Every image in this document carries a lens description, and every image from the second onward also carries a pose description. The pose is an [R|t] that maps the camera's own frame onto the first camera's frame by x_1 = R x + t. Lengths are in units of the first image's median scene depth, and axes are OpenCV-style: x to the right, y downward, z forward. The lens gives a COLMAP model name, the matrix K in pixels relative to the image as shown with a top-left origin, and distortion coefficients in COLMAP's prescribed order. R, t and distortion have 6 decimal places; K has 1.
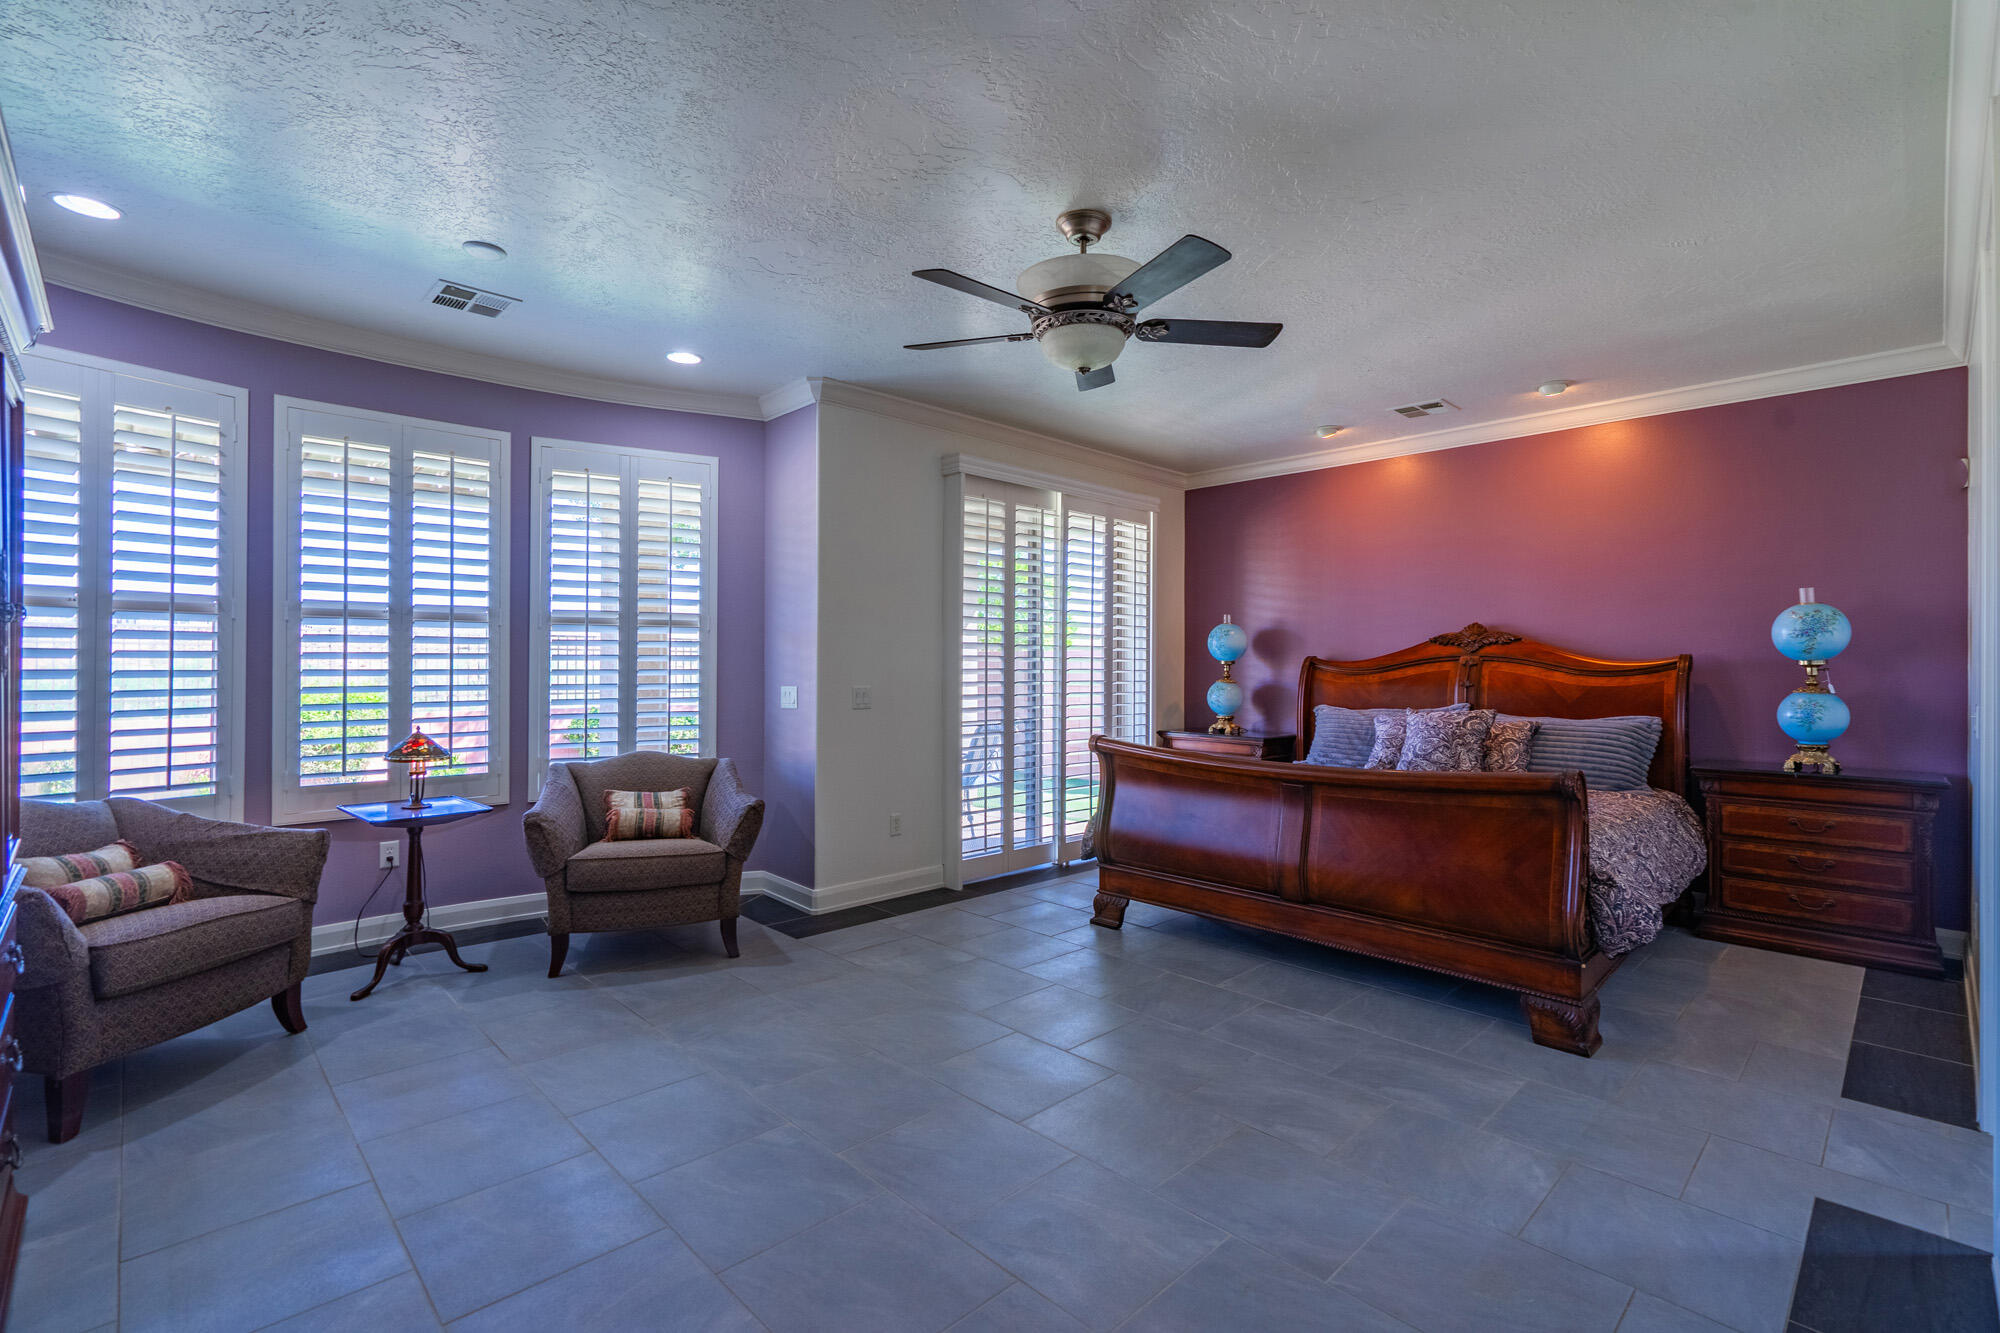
lens RADIAL K [[916.4, 0, 1002.9], [0, 916.4, 645.0], [0, 0, 1]] dist [-0.001552, -0.000023]
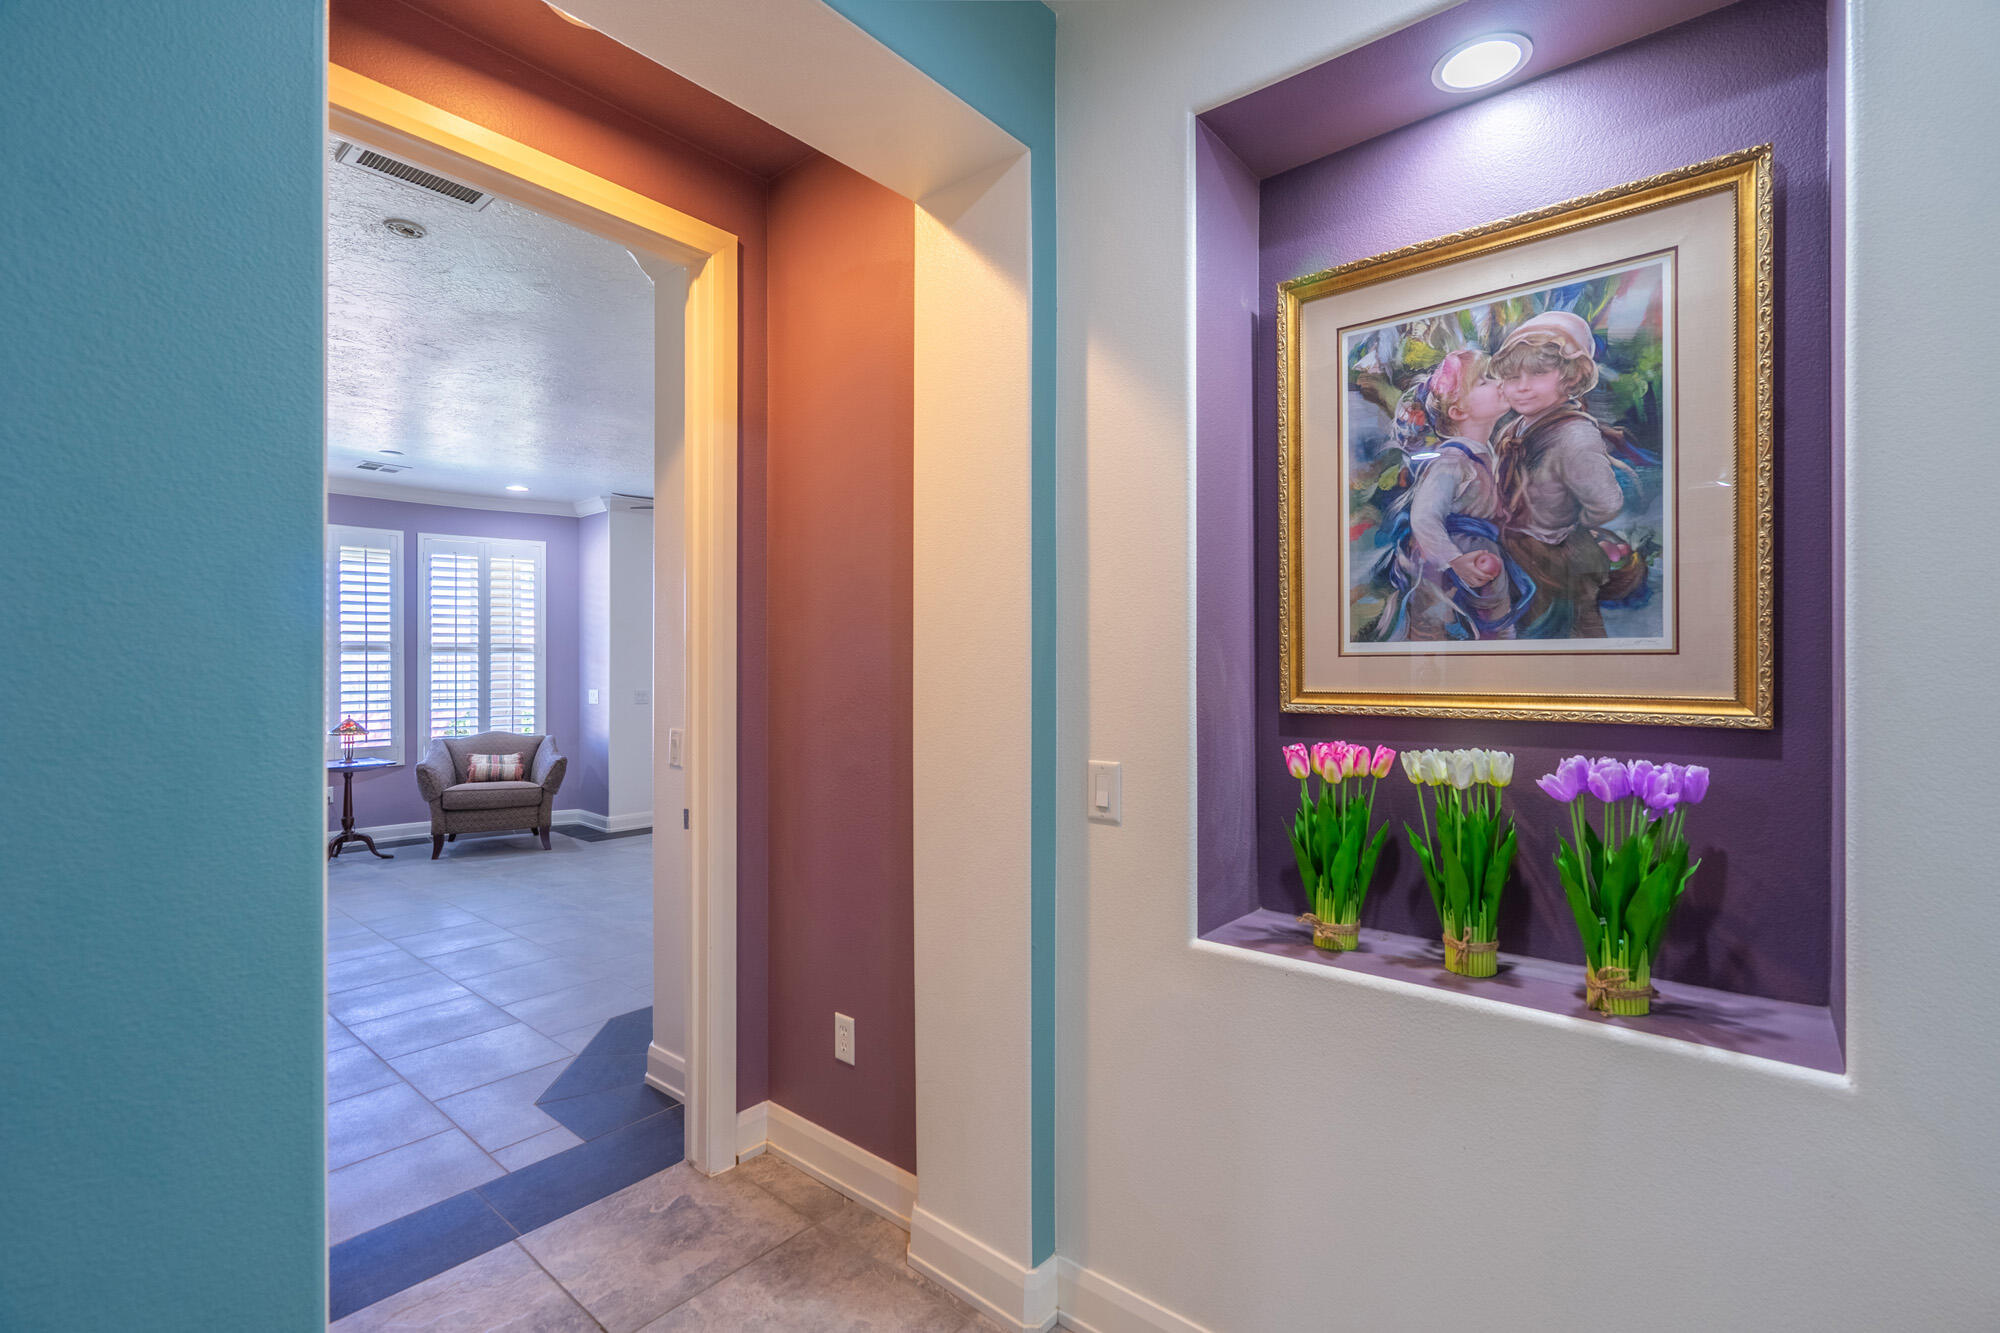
lens RADIAL K [[905.1, 0, 1001.6], [0, 905.1, 661.0], [0, 0, 1]] dist [0.004032, 0.000359]
pose [[0.994667, -0.001591, 0.103130, 0.339427], [0.000161, 0.999904, 0.013865, -0.029108], [-0.103142, -0.013775, 0.994571, -0.689431]]
